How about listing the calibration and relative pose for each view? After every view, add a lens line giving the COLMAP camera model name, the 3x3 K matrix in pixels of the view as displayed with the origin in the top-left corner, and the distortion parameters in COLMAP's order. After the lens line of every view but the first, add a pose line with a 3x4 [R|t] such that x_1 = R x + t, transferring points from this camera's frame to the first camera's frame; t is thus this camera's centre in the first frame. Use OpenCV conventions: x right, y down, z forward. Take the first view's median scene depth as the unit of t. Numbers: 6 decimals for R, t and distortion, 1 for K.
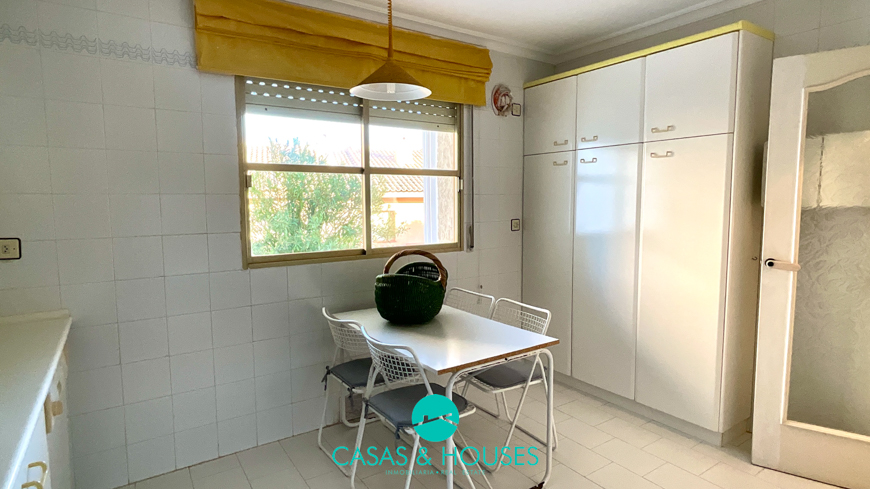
lens RADIAL K [[464.5, 0, 441.2], [0, 464.5, 244.0], [0, 0, 1]] dist [-0.022664, 0.003467]
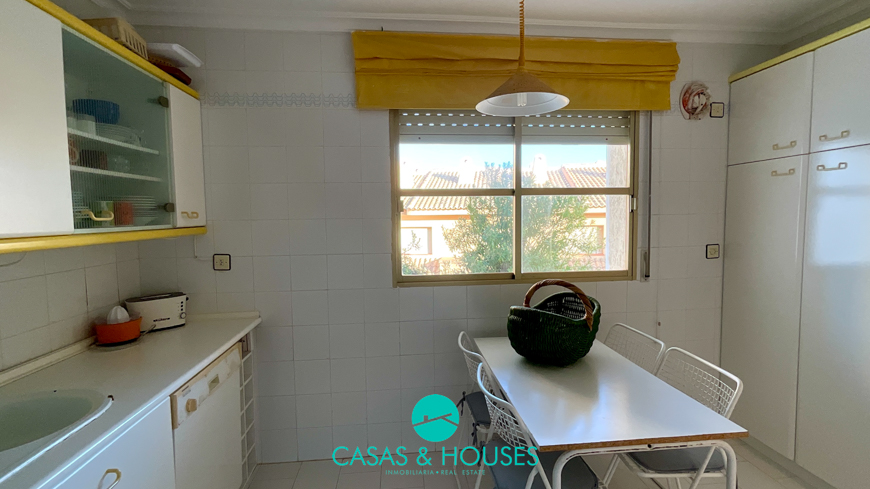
lens RADIAL K [[404.3, 0, 439.5], [0, 404.3, 242.4], [0, 0, 1]] dist [-0.004299, 0.000213]
pose [[0.875716, 0.026882, -0.482077, 0.114334], [-0.038836, 0.999136, -0.014832, -0.039100], [0.481261, 0.031711, 0.876003, 0.210410]]
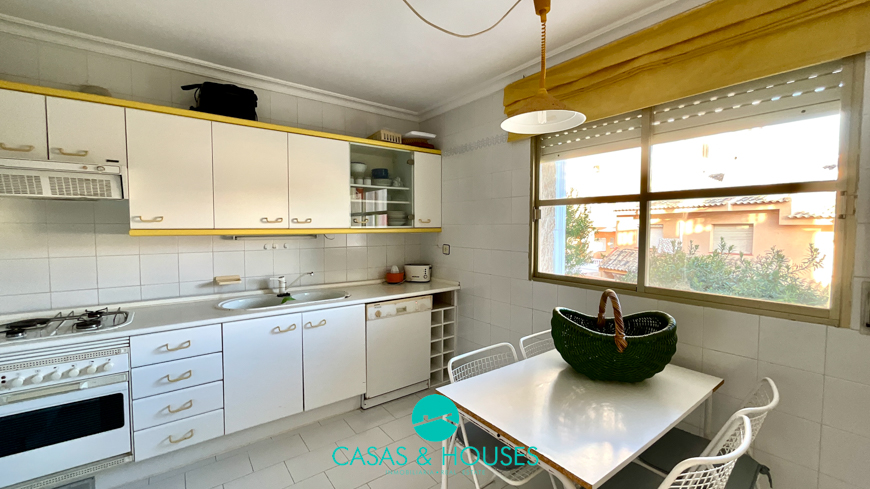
lens RADIAL K [[358.4, 0, 436.4], [0, 358.4, 240.5], [0, 0, 1]] dist [-0.001319, -0.000487]
pose [[0.036386, 0.047101, -0.998227, 0.562504], [-0.097673, 0.994274, 0.043354, -0.074756], [0.994553, 0.095922, 0.040778, 0.648525]]
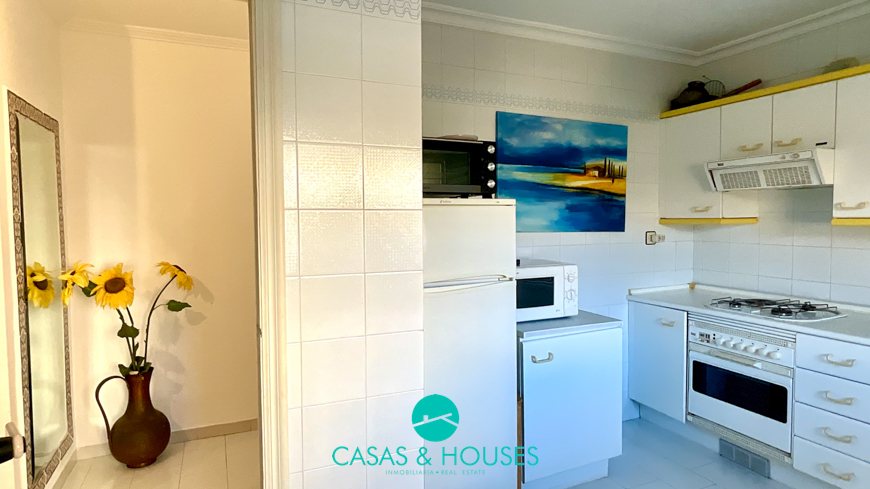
lens RADIAL K [[493.1, 0, 441.4], [0, 493.1, 244.7], [0, 0, 1]] dist [-0.007262, 0.006499]
pose [[-0.984047, 0.004103, 0.177859, 0.327256], [0.030771, 0.988591, 0.147447, -0.112347], [-0.175225, 0.150567, -0.972947, 1.072144]]
